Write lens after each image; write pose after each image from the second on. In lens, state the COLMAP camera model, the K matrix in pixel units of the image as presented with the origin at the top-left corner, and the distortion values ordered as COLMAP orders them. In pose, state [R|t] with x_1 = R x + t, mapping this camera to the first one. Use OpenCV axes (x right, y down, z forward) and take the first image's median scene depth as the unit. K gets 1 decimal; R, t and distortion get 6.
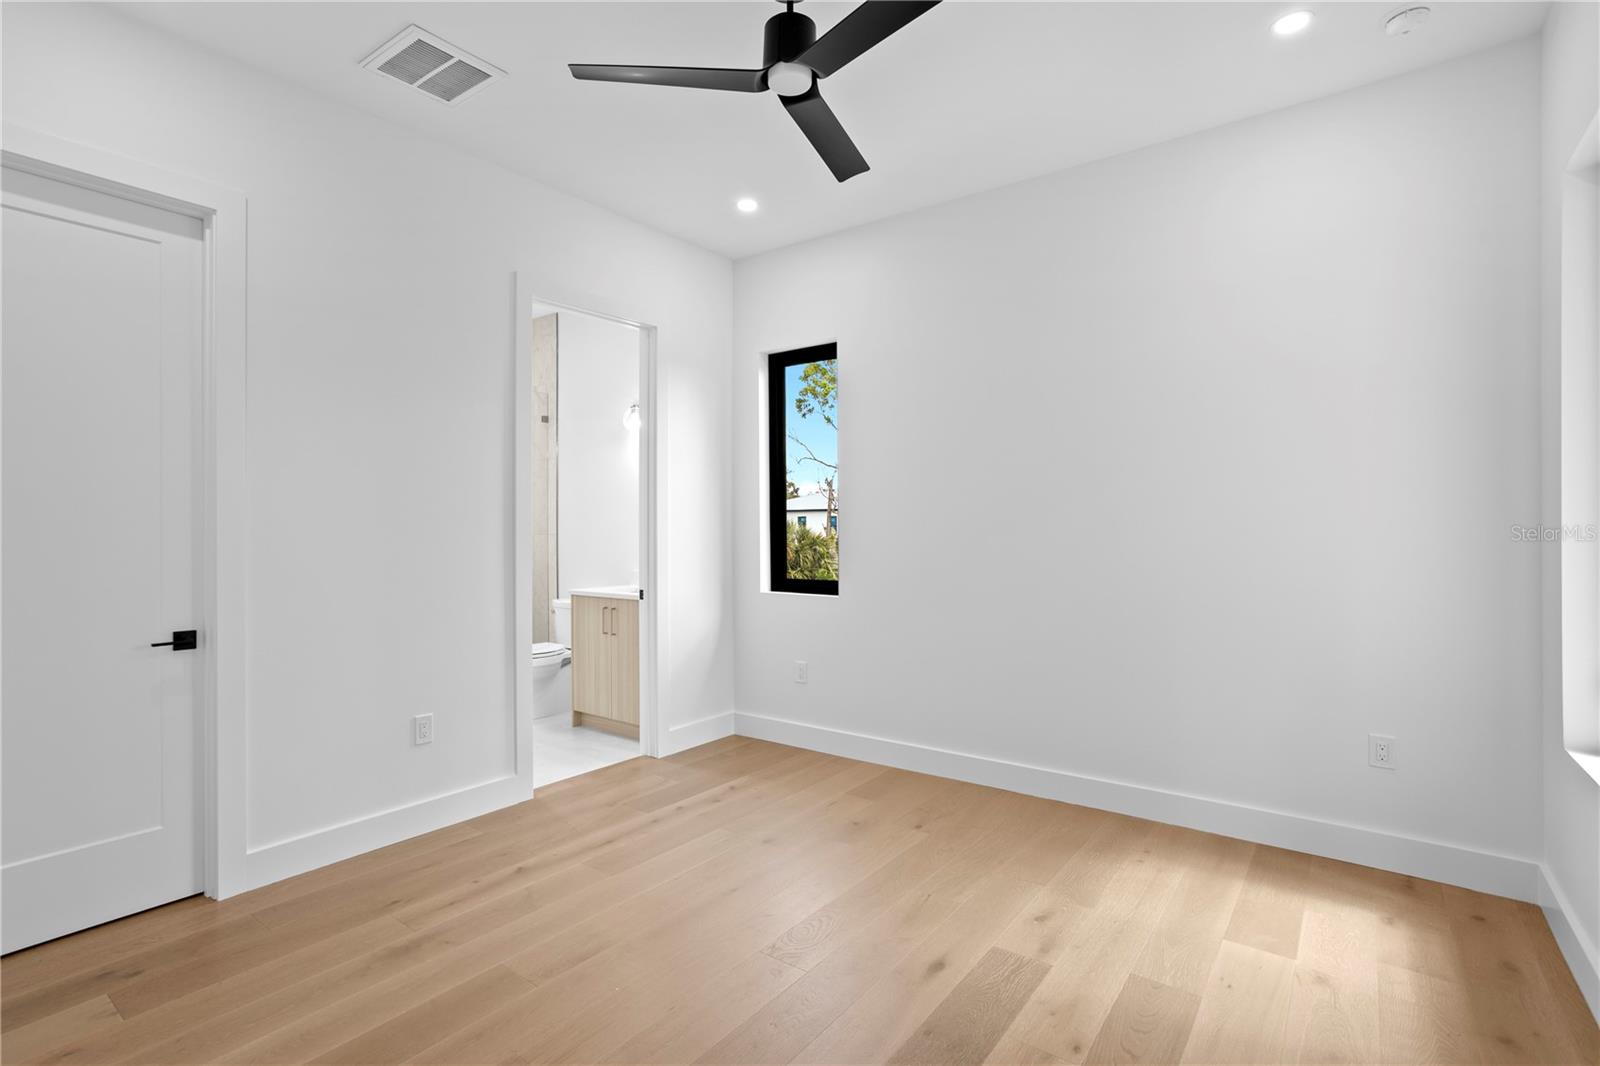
lens RADIAL K [[772.1, 0, 800.0], [0, 772.1, 533.0], [0, 0, 1]] dist [-0.055327, 0.030748]
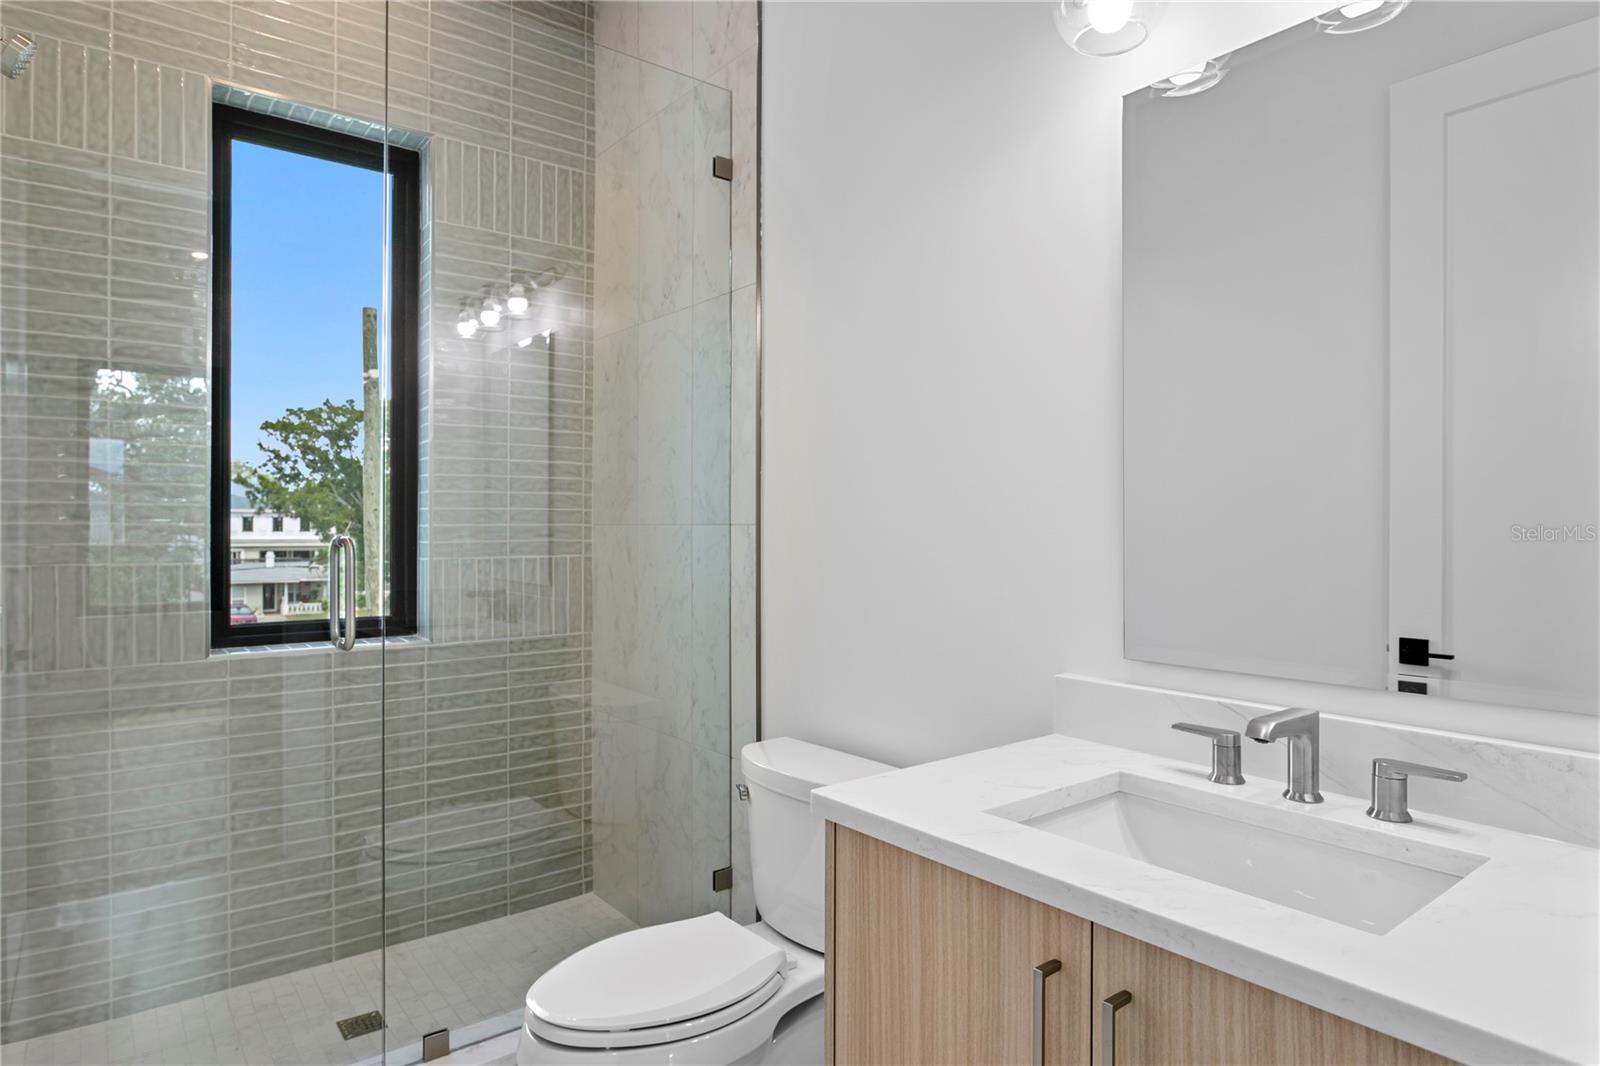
lens RADIAL K [[944.6, 0, 800.0], [0, 944.6, 533.0], [0, 0, 1]] dist [-0.000080, -0.000020]
pose [[0.966141, 0.002810, -0.257999, -0.199673], [-0.002045, 0.999993, 0.003236, 0.005346], [0.258007, -0.002599, 0.966140, 0.629760]]
